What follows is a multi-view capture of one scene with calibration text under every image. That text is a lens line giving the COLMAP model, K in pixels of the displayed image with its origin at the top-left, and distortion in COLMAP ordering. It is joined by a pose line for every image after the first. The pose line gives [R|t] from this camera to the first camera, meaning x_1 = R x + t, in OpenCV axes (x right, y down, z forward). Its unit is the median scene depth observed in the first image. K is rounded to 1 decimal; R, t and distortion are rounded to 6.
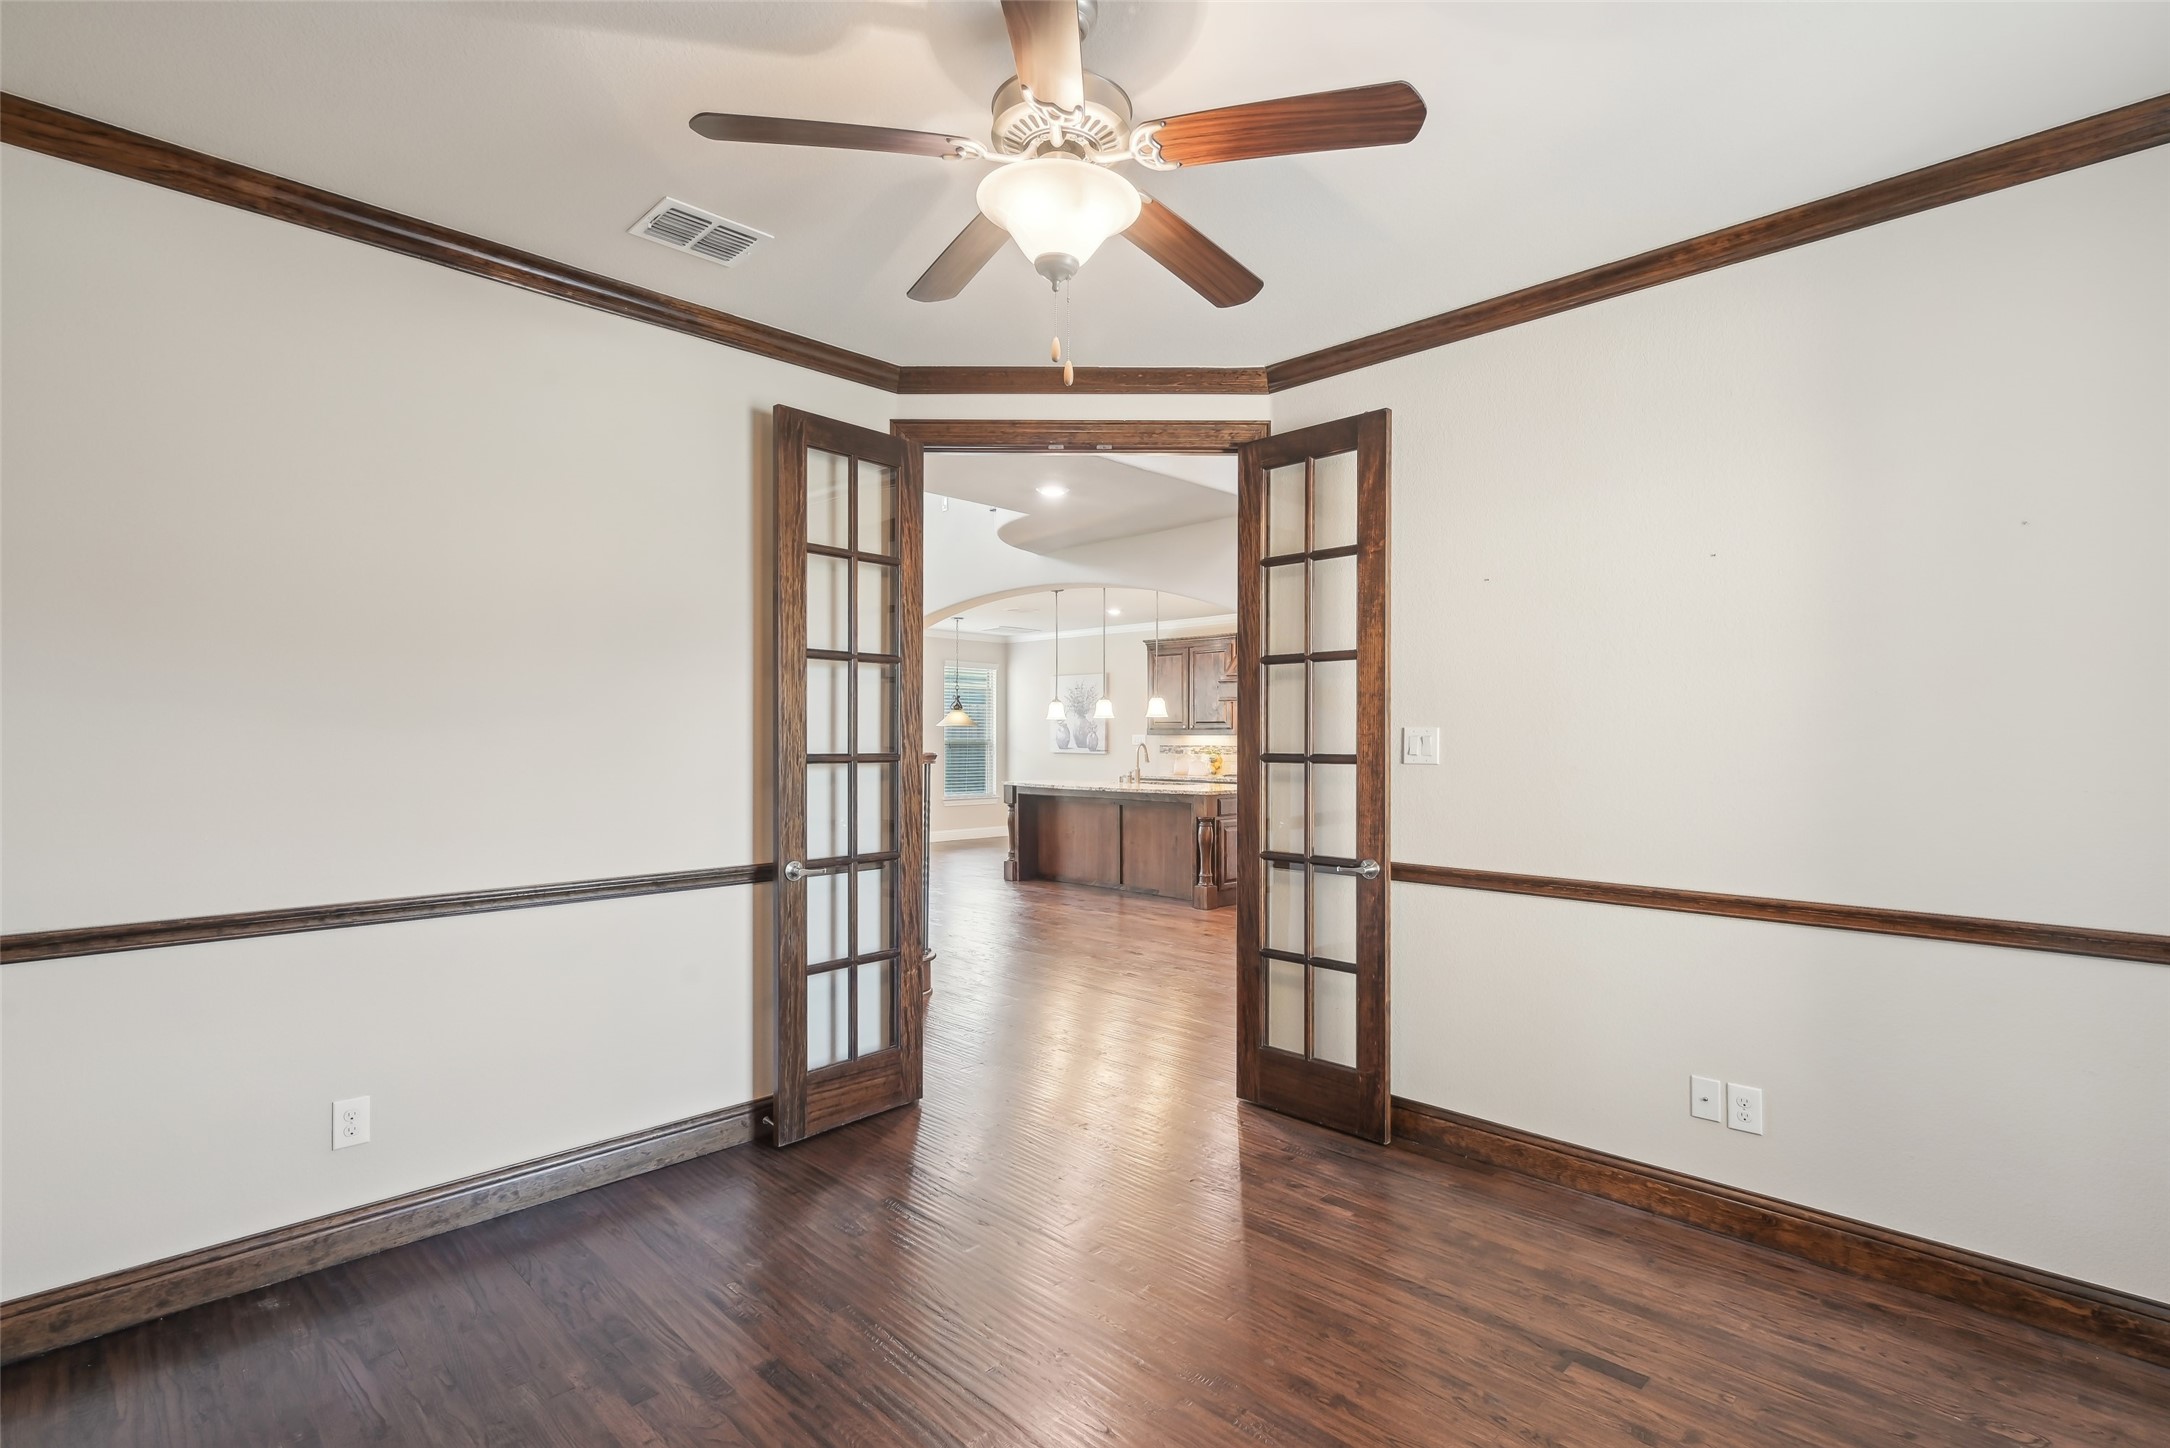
lens RADIAL K [[1048.6, 0, 1095.1], [0, 1048.6, 731.6], [0, 0, 1]] dist [0.027393, 0.001067]
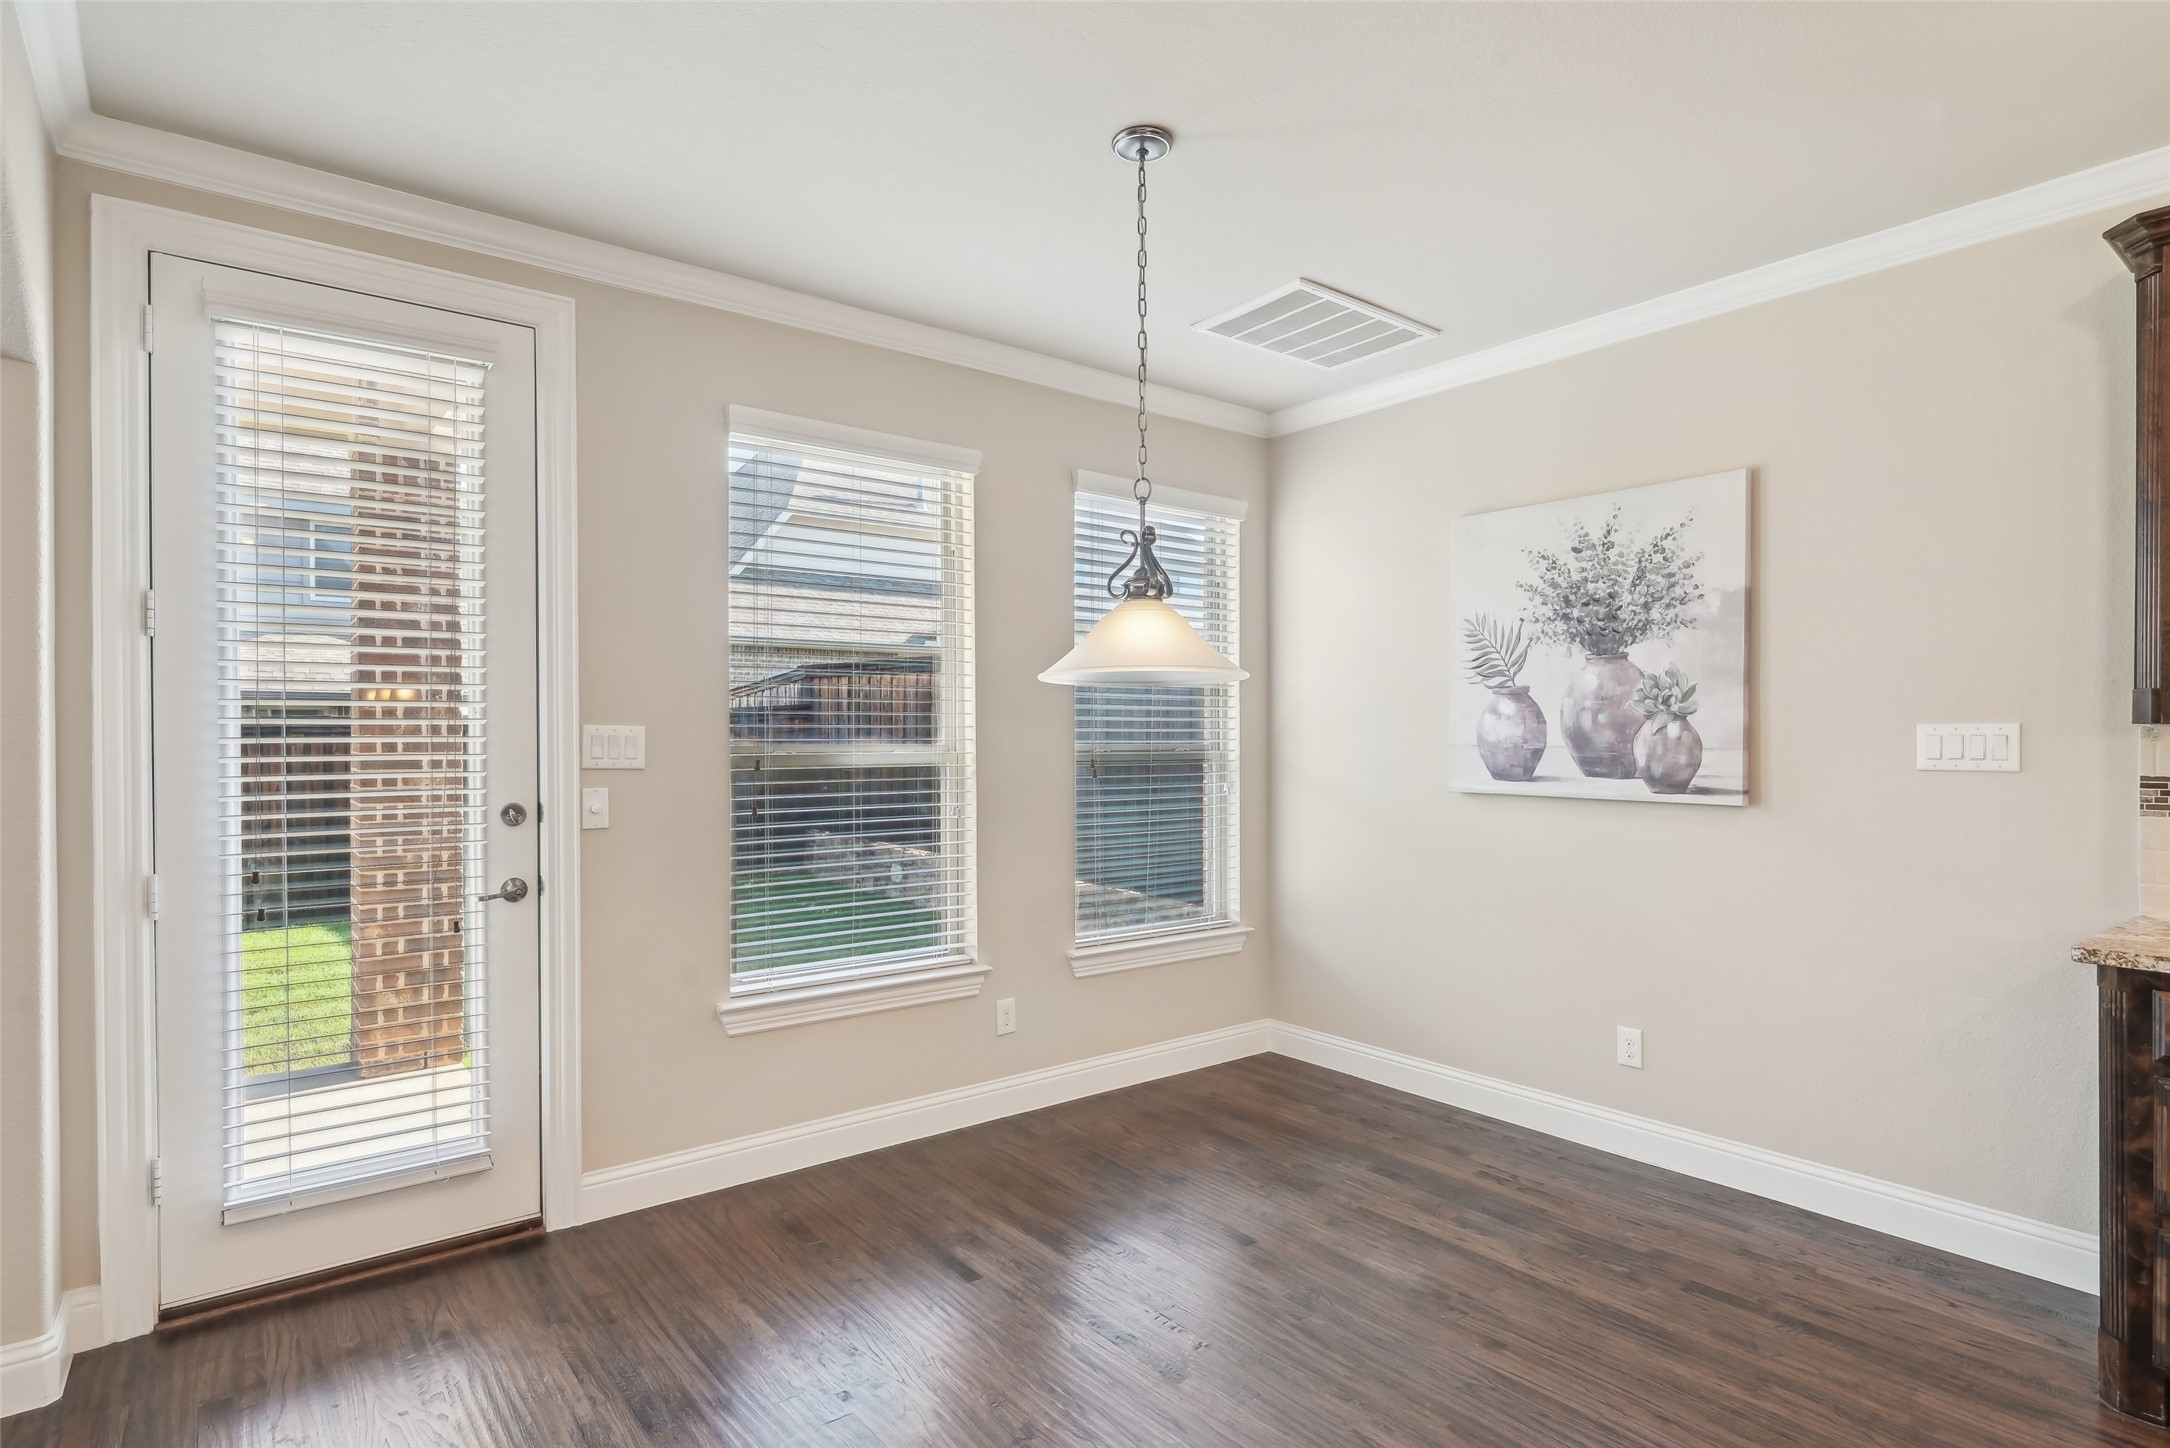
lens RADIAL K [[1113.0, 0, 1089.2], [0, 1113.0, 731.6], [0, 0, 1]] dist [-0.000476, -0.000720]
pose [[0.993018, -0.002592, -0.117936, -0.122914], [0.002565, 0.999997, -0.000382, 0.004589], [0.117937, 0.000077, 0.993021, 0.829754]]
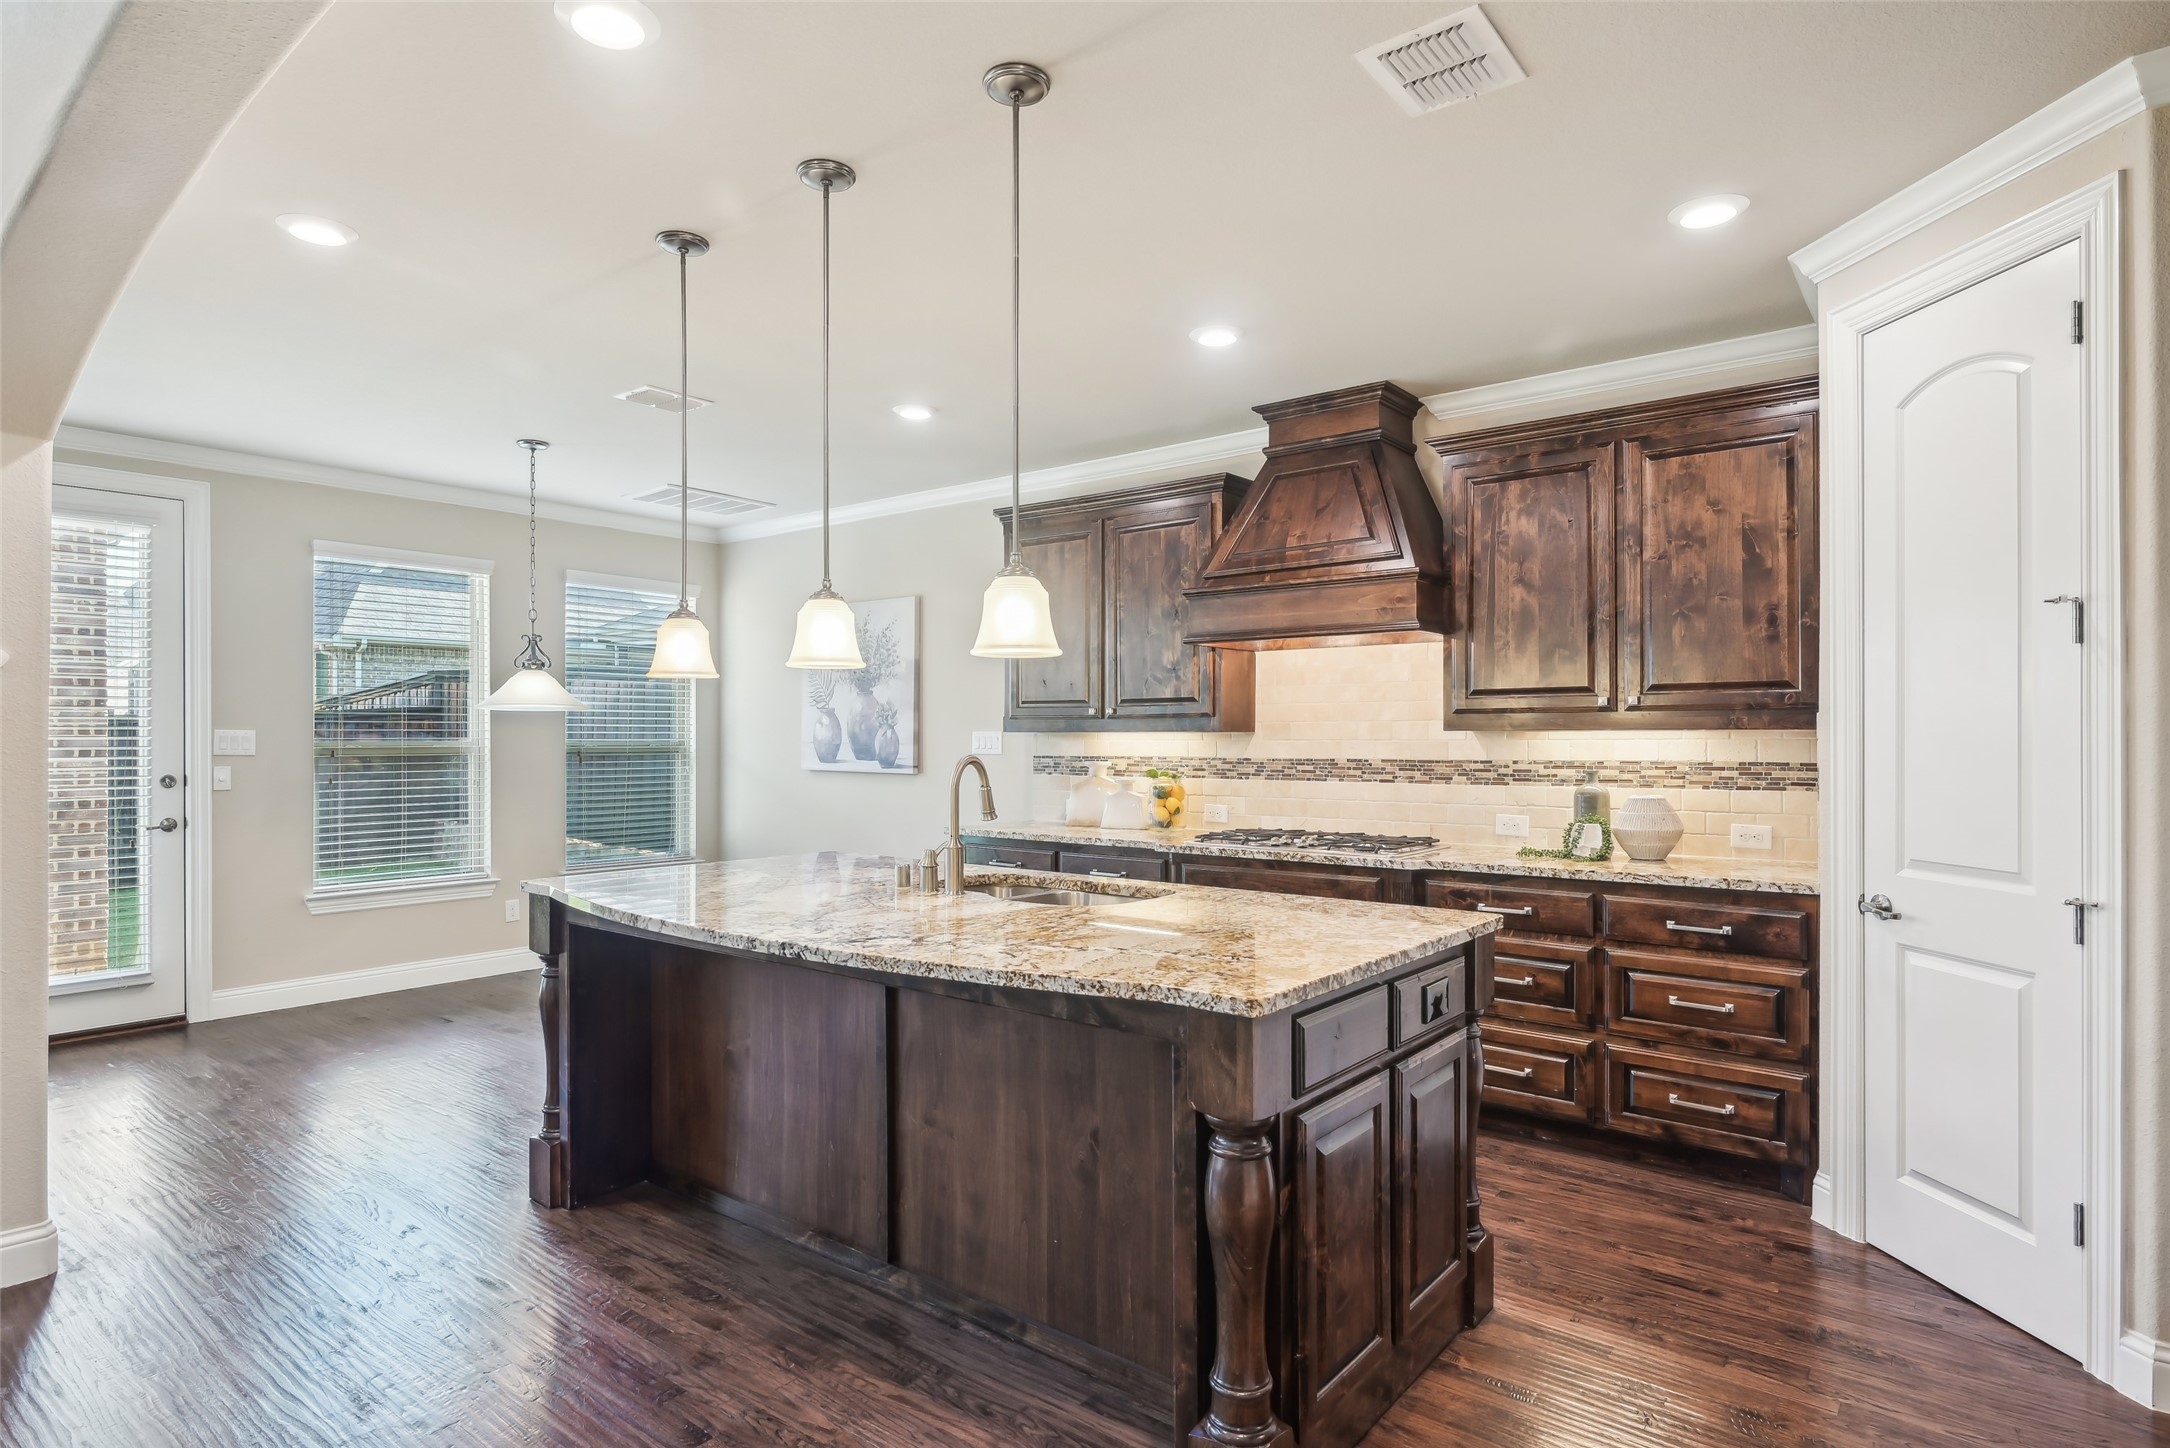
lens RADIAL K [[1162.7, 0, 1092.1], [0, 1162.7, 728.4], [0, 0, 1]] dist [0.002591, -0.000190]
pose [[0.994075, 0.000146, 0.108696, 0.035885], [0.000095, 0.999998, -0.002213, 0.003091], [-0.108696, 0.002210, 0.994073, 0.558571]]
